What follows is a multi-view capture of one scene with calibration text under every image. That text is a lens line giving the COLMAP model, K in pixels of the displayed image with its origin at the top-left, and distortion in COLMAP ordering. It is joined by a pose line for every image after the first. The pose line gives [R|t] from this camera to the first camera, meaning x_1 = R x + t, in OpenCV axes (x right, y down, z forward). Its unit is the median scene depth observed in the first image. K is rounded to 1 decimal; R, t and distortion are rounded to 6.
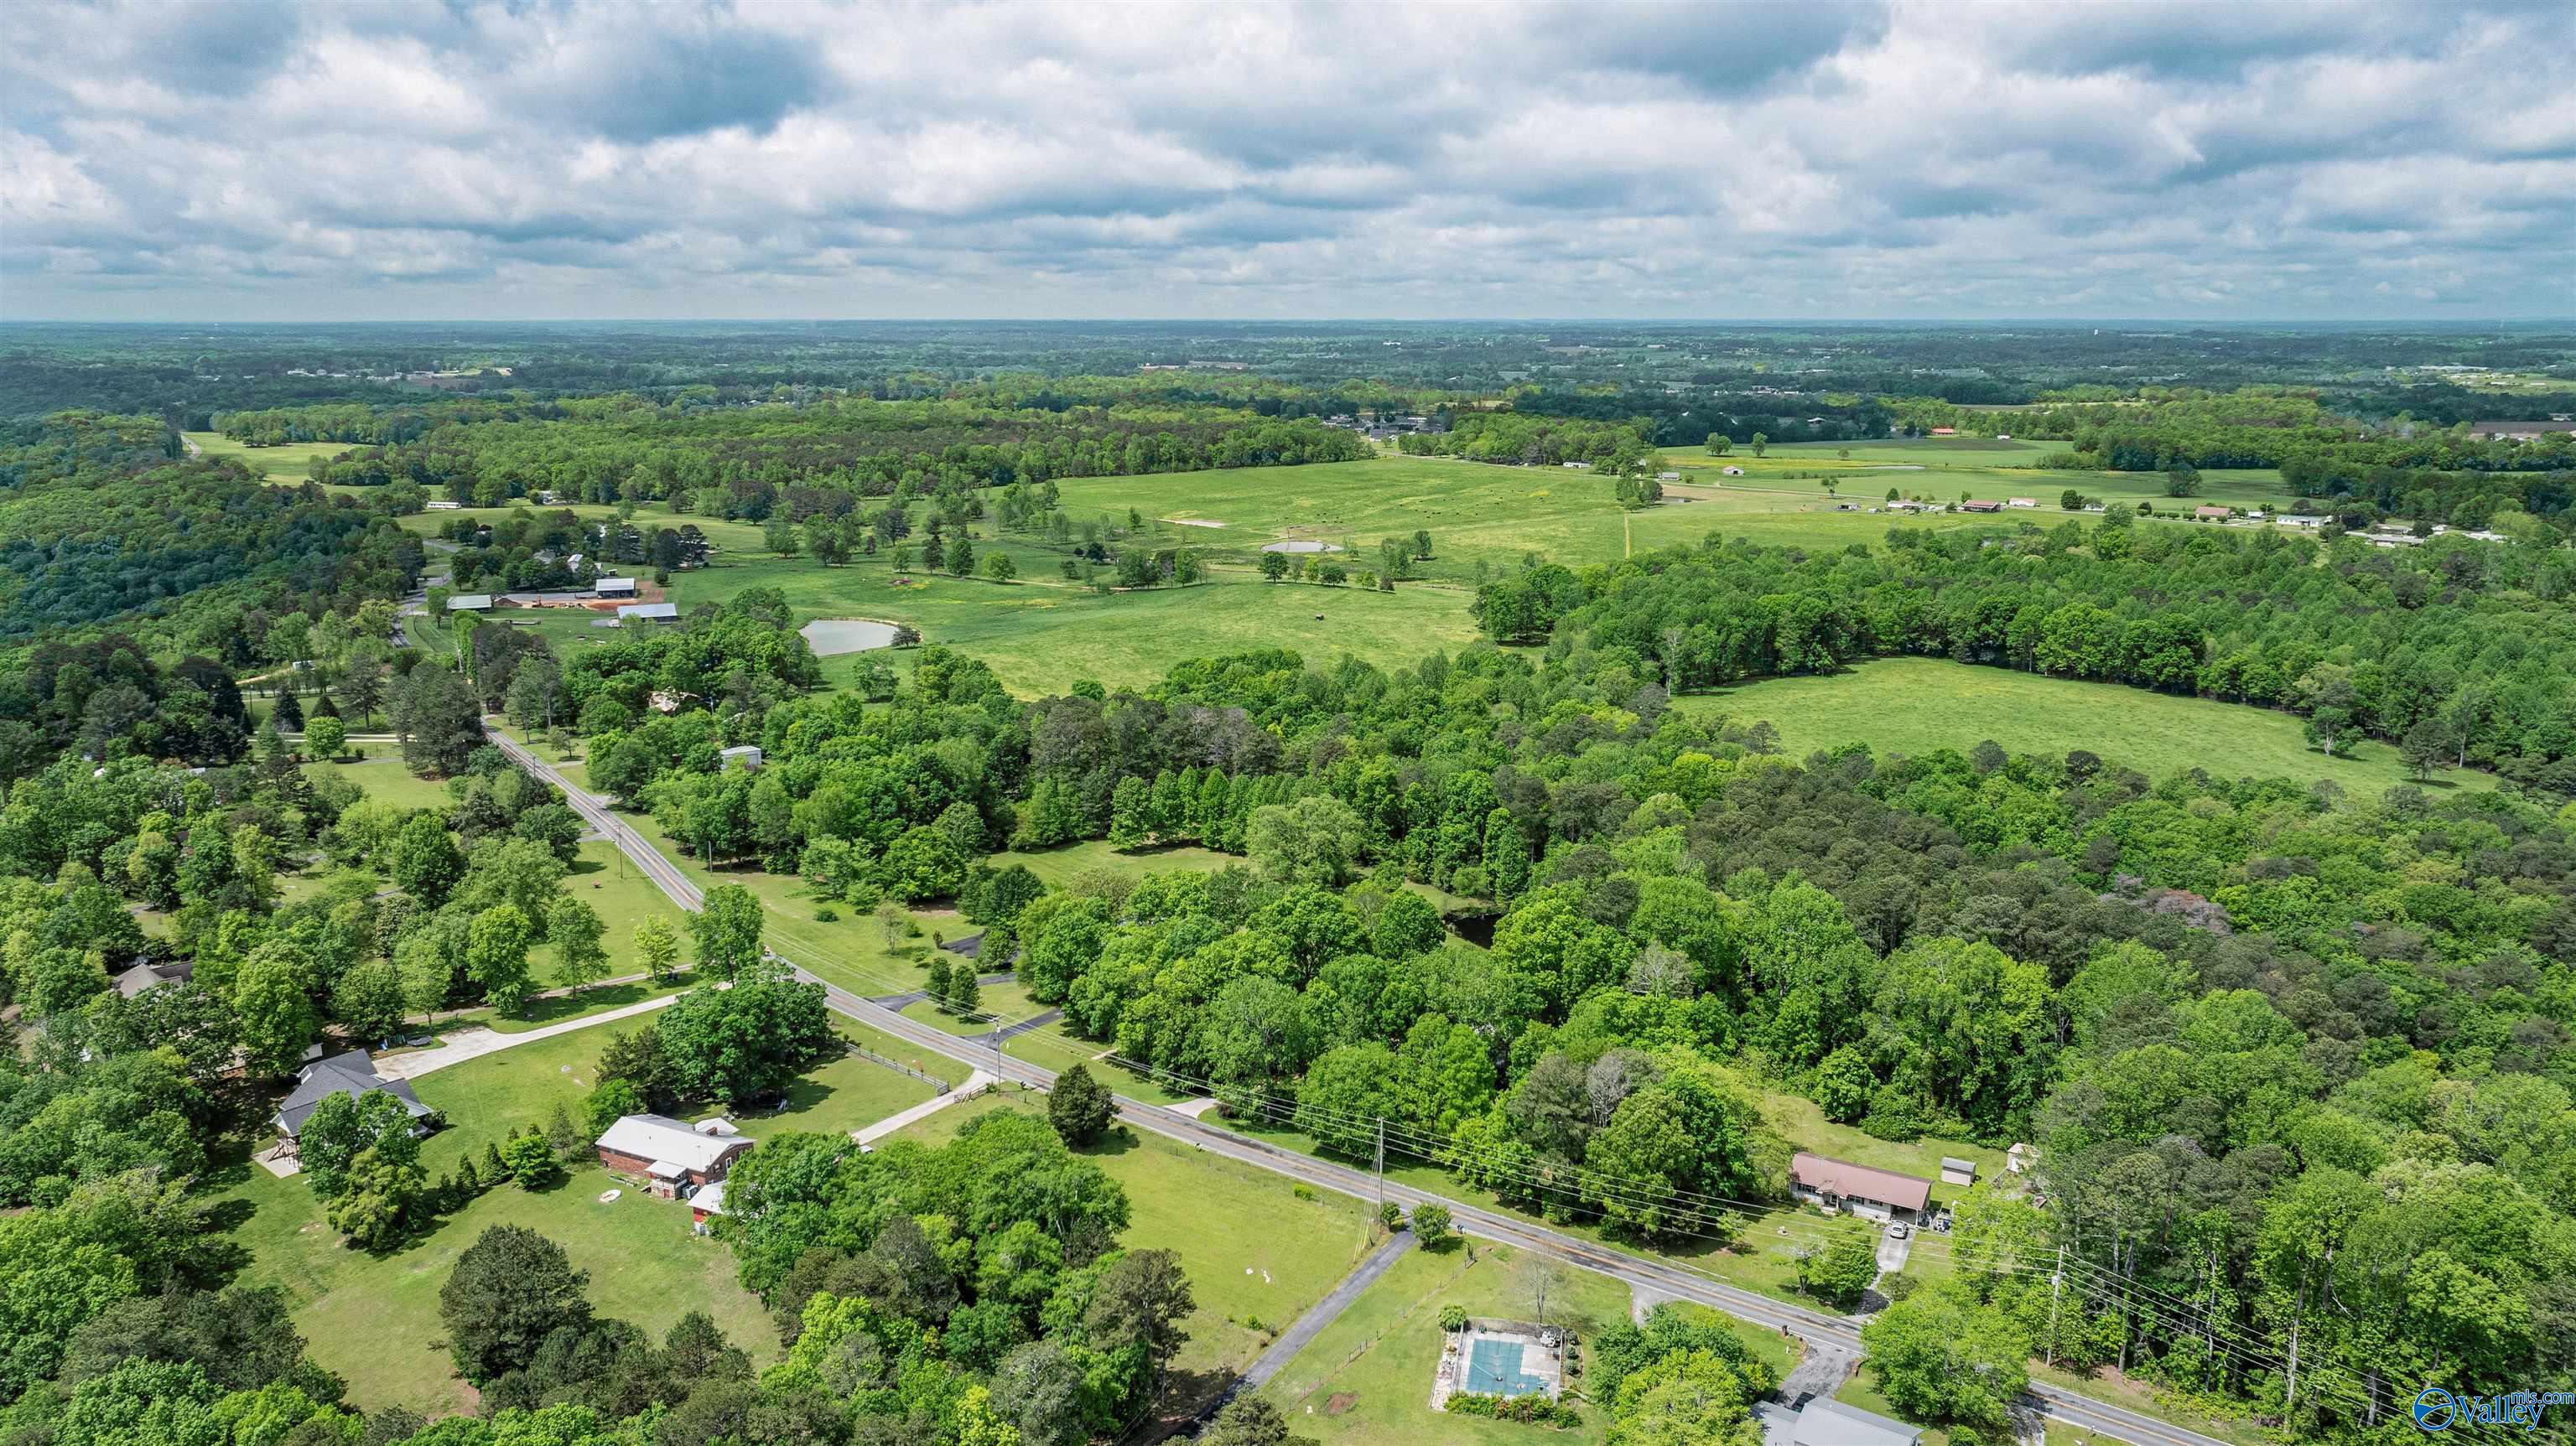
lens RADIAL K [[1978.7, 0, 1288.0], [0, 1978.7, 723.0], [0, 0, 1]] dist [0.000691, -0.000279]
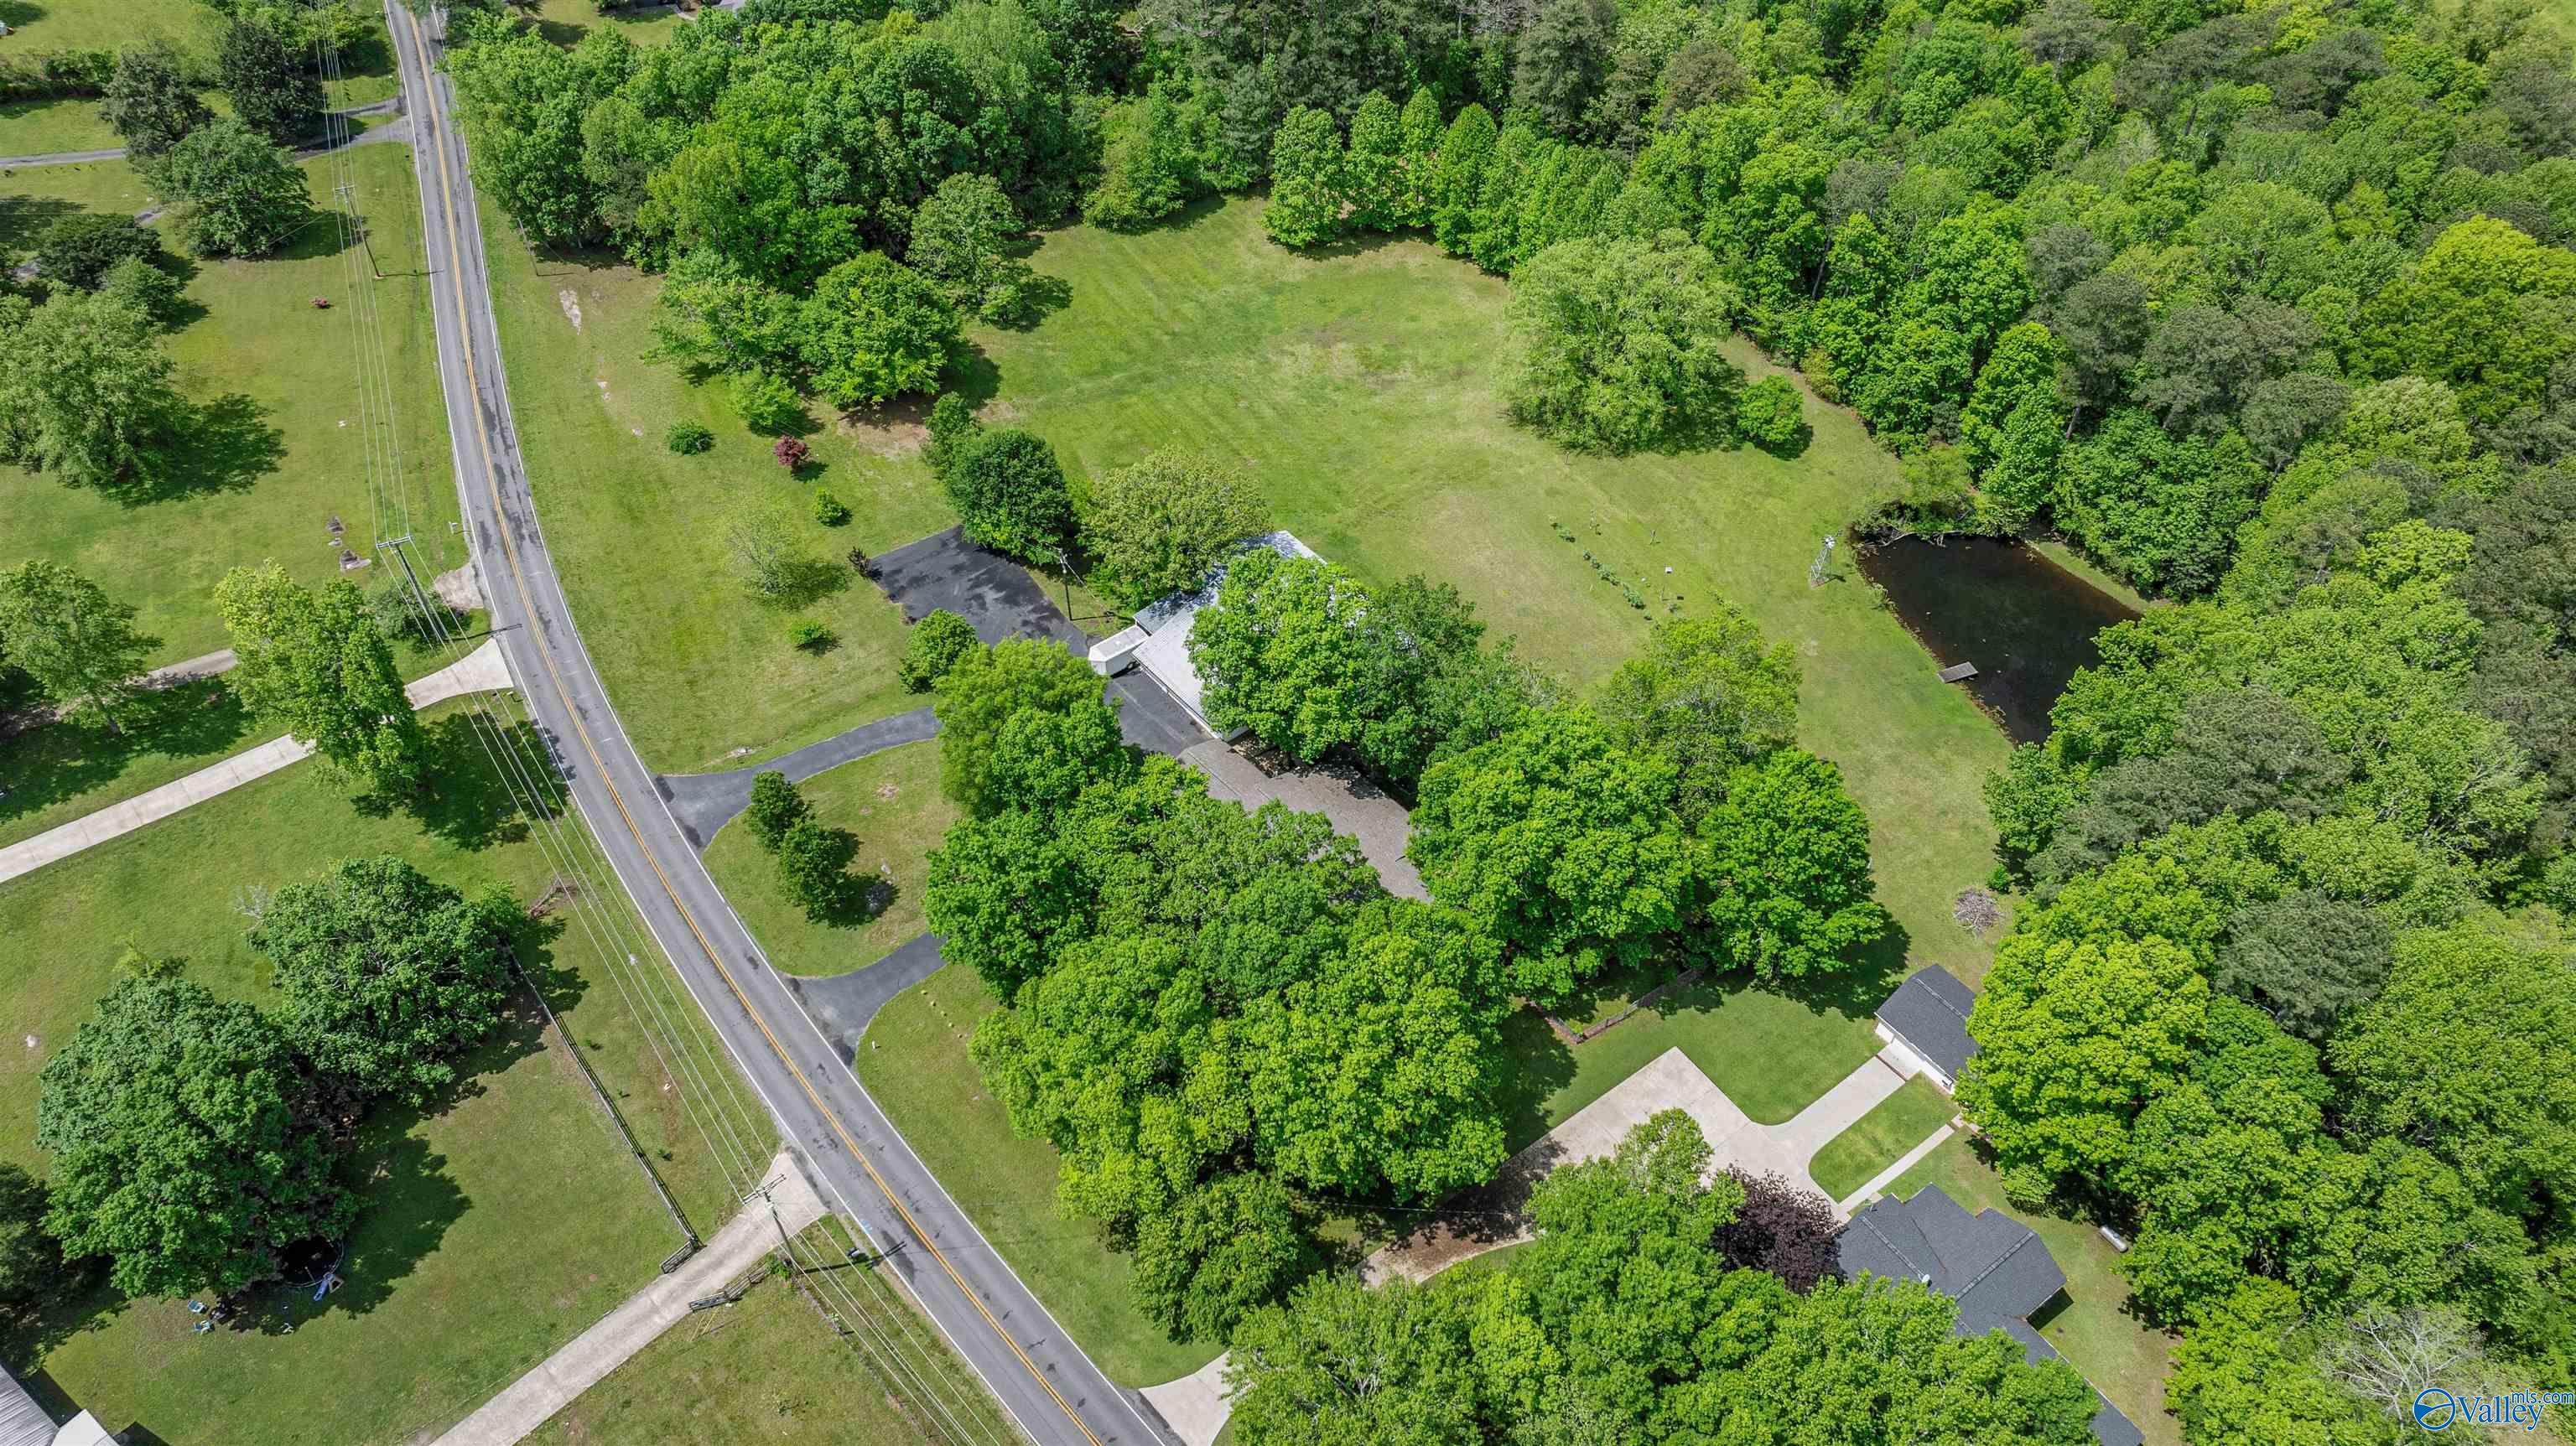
lens RADIAL K [[1823.8, 0, 1288.0], [0, 1823.8, 723.0], [0, 0, 1]] dist [-0.012313, 0.000043]
pose [[0.981072, 0.145064, -0.128270, 0.000258], [-0.047763, 0.823230, 0.565695, -0.115648], [0.187658, -0.548861, 0.814577, 0.539260]]
